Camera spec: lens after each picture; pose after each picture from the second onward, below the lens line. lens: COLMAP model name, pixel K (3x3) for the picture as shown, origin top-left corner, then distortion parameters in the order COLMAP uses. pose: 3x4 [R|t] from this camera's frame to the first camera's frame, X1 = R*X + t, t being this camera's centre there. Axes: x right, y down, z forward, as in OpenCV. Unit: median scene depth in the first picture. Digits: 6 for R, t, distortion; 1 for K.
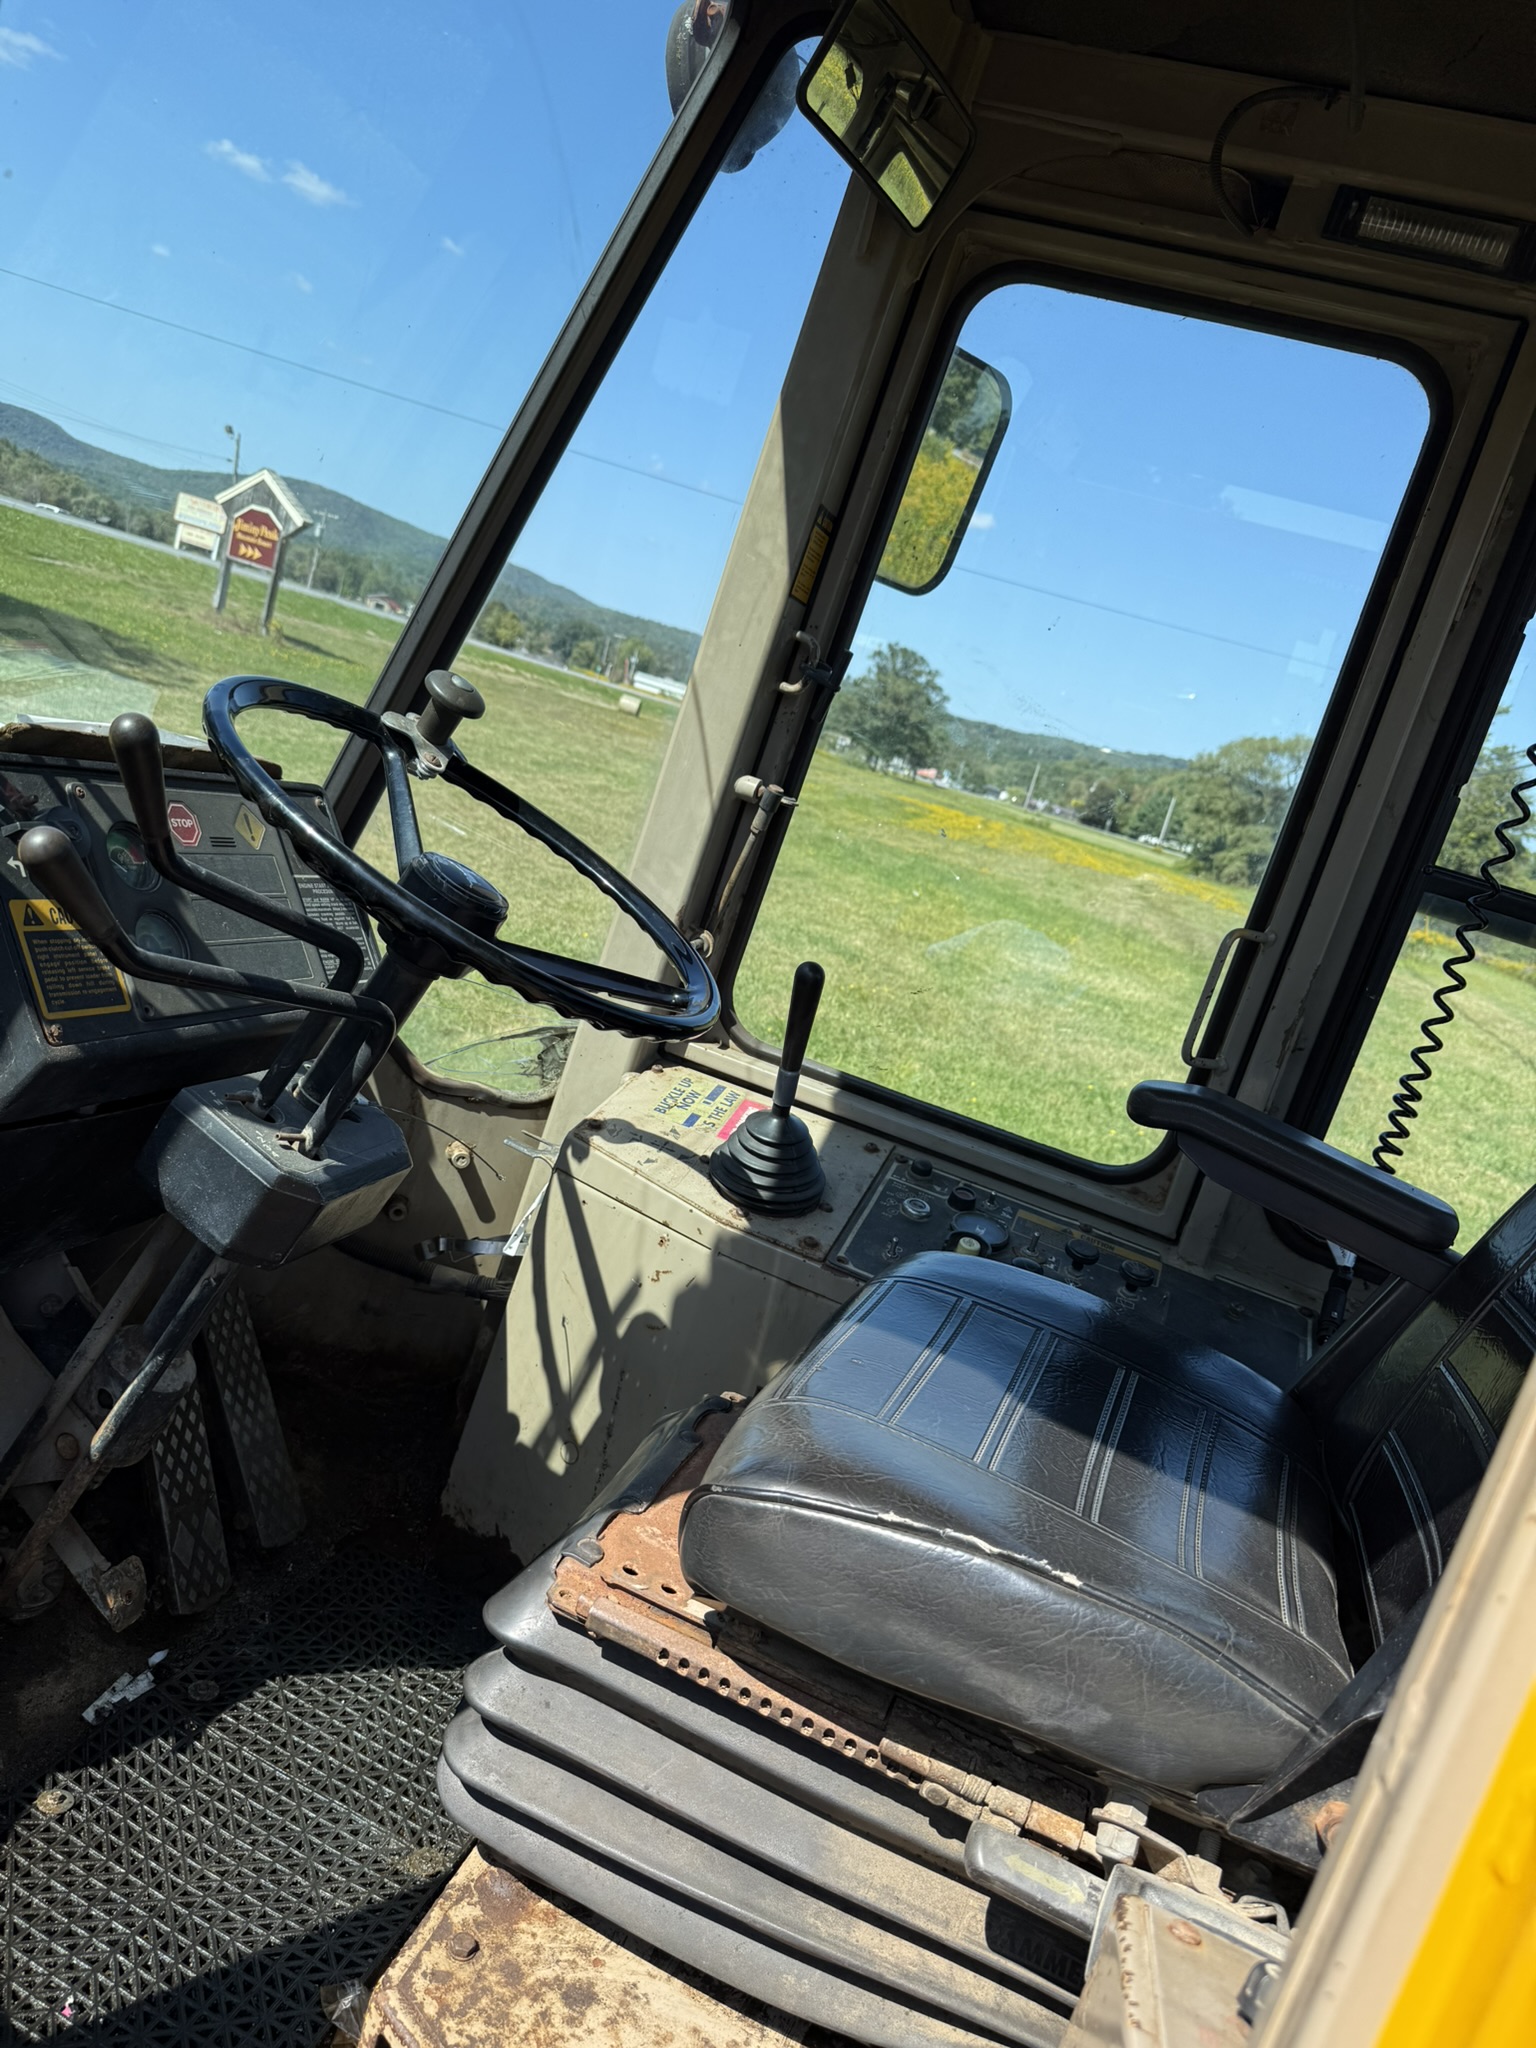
lens RADIAL K [[1433.0, 0, 743.7], [0, 1433.0, 1028.4], [0, 0, 1]] dist [0.123008, -0.242739]
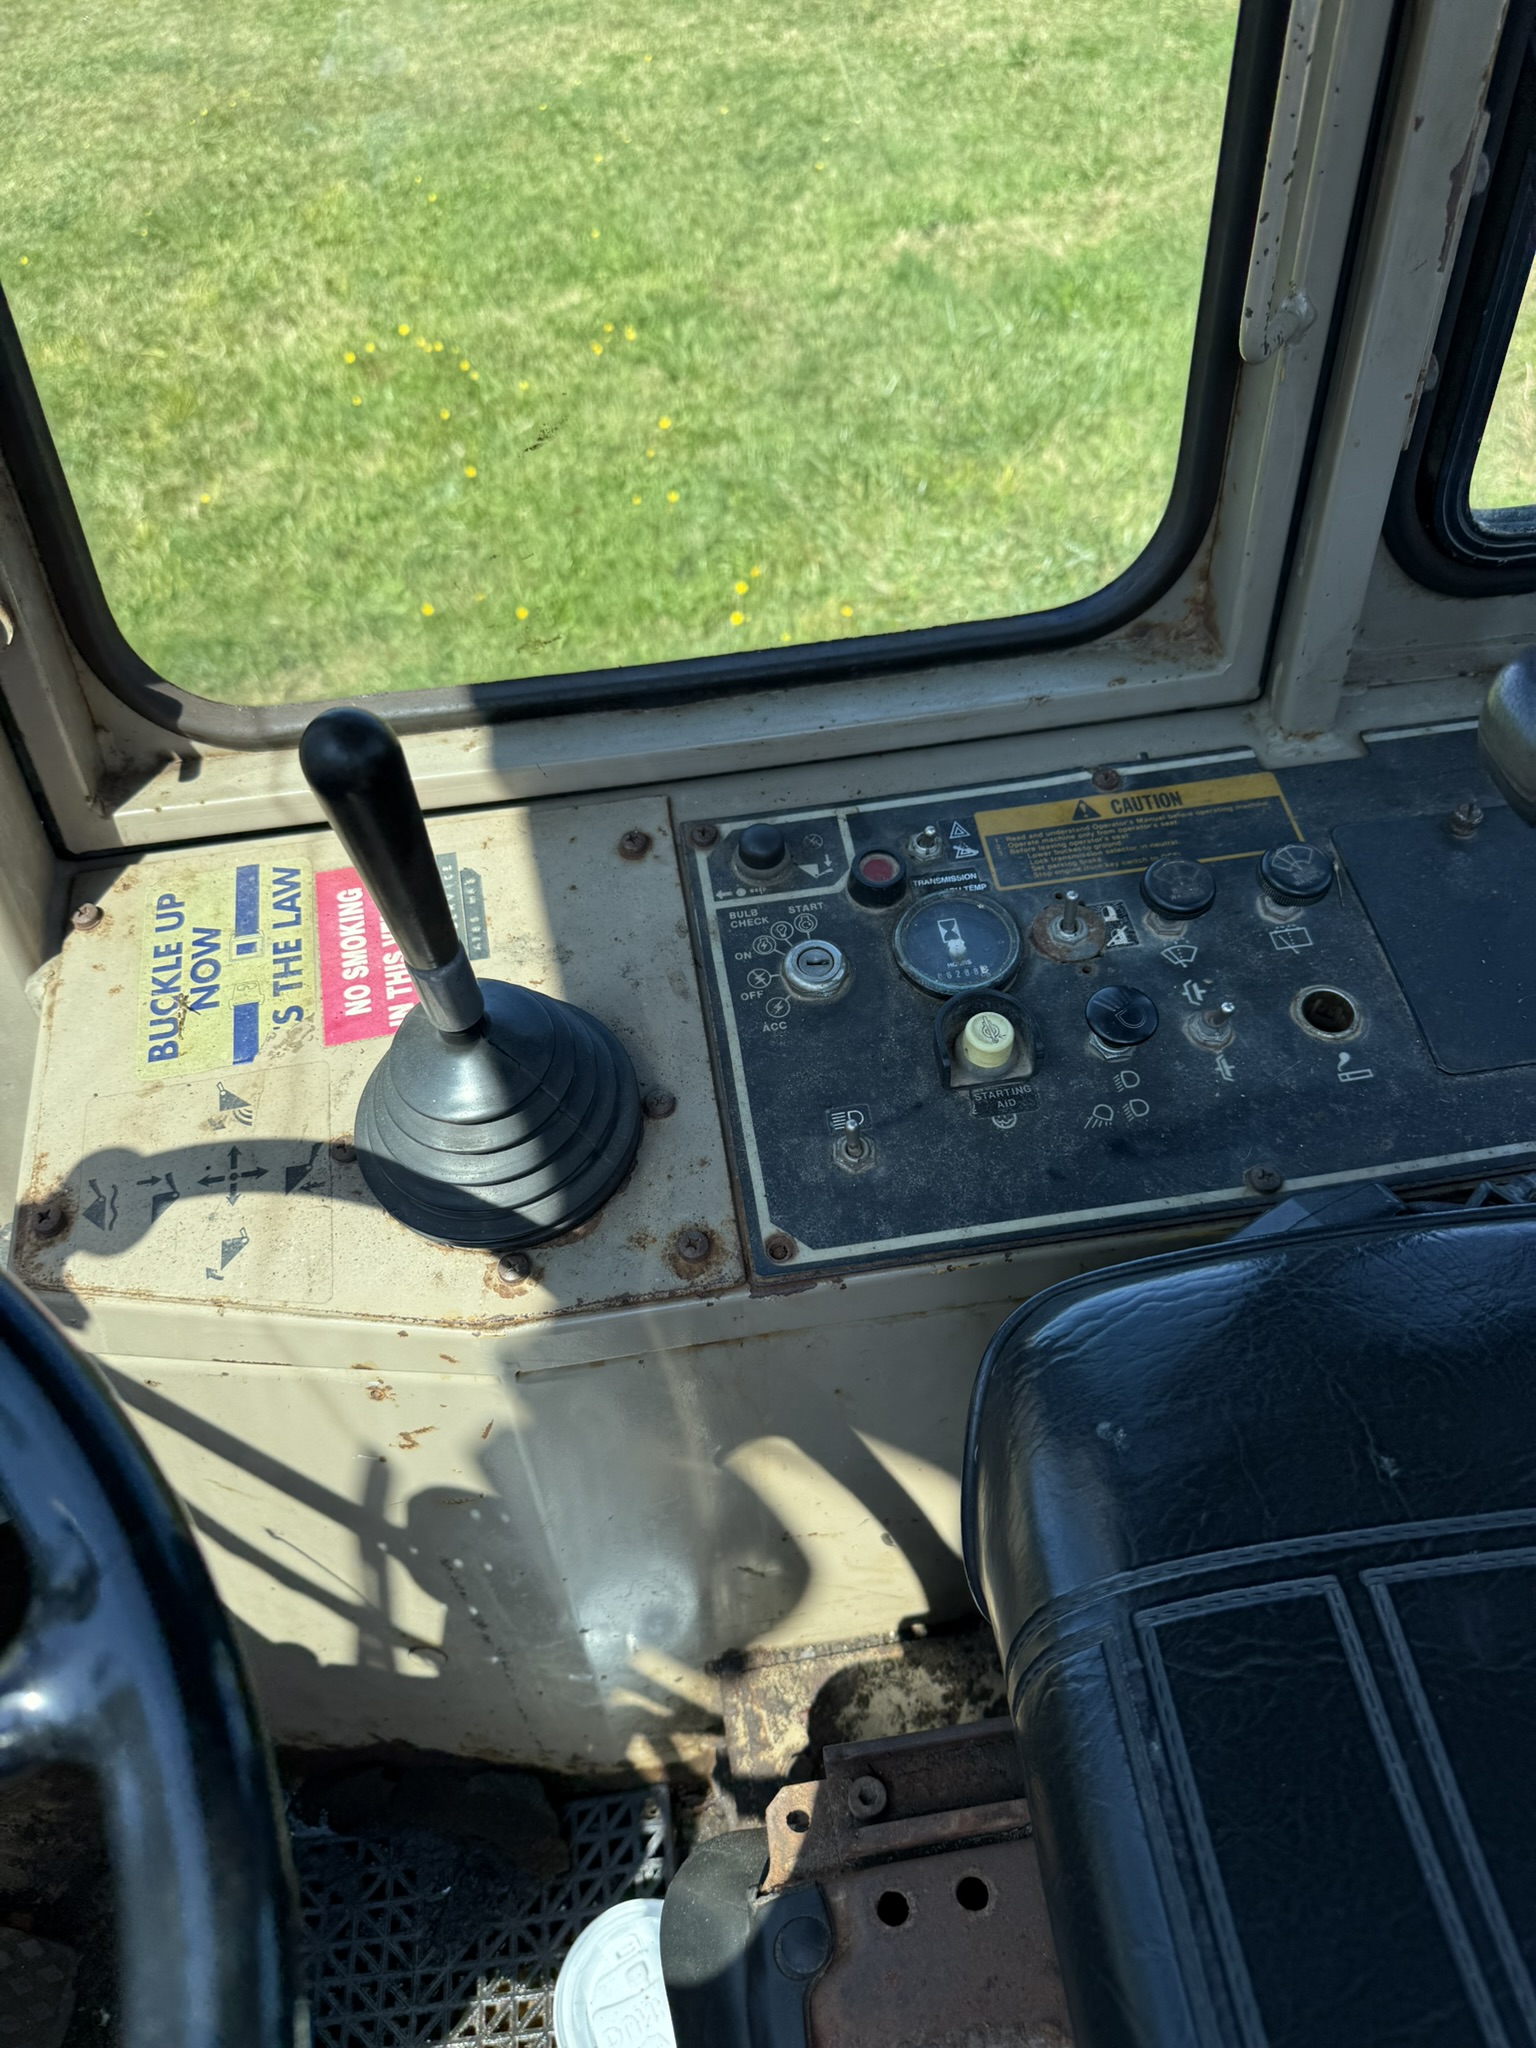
lens RADIAL K [[1443.9, 0, 768.0], [0, 1443.9, 1024.0], [0, 0, 1]] dist [0.048588, -0.062253]
pose [[0.843349, -0.530304, 0.086840, 0.059894], [0.390425, 0.715722, 0.579059, -0.130618], [-0.369231, -0.454444, 0.810647, 0.642371]]
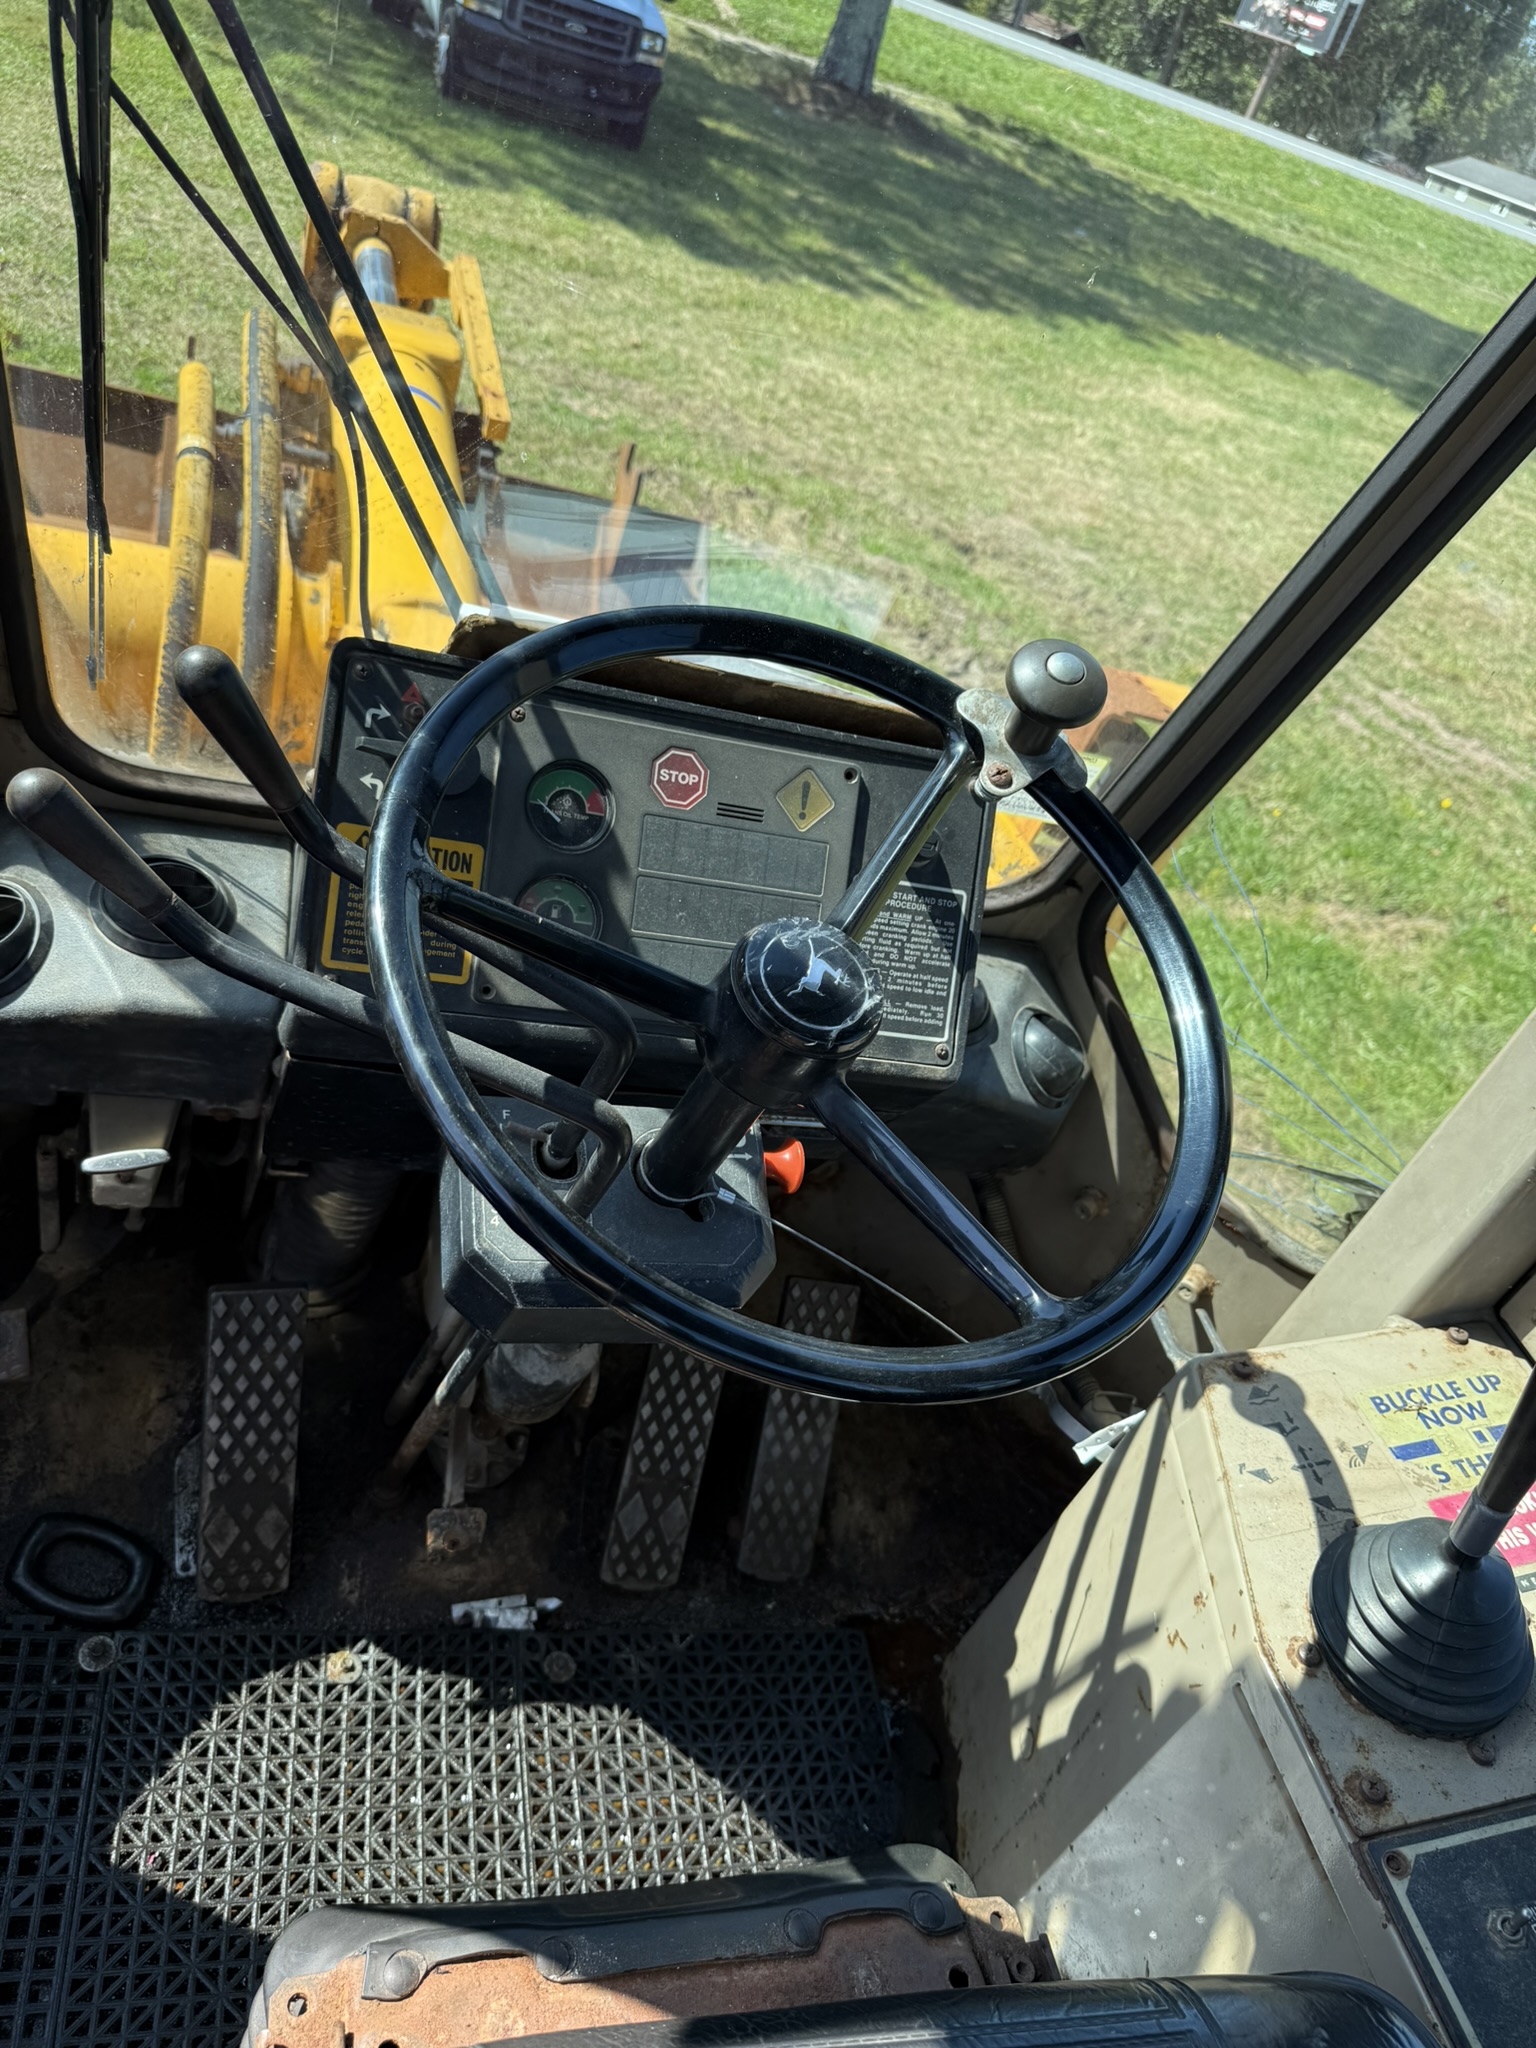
lens RADIAL K [[1472.8, 0, 744.0], [0, 1472.8, 1005.5], [0, 0, 1]] dist [-0.034077, 0.010552]
pose [[0.539116, 0.382027, -0.750606, 0.207003], [-0.300959, 0.919752, 0.251954, -0.182499], [0.786624, 0.090069, 0.610827, 0.427715]]
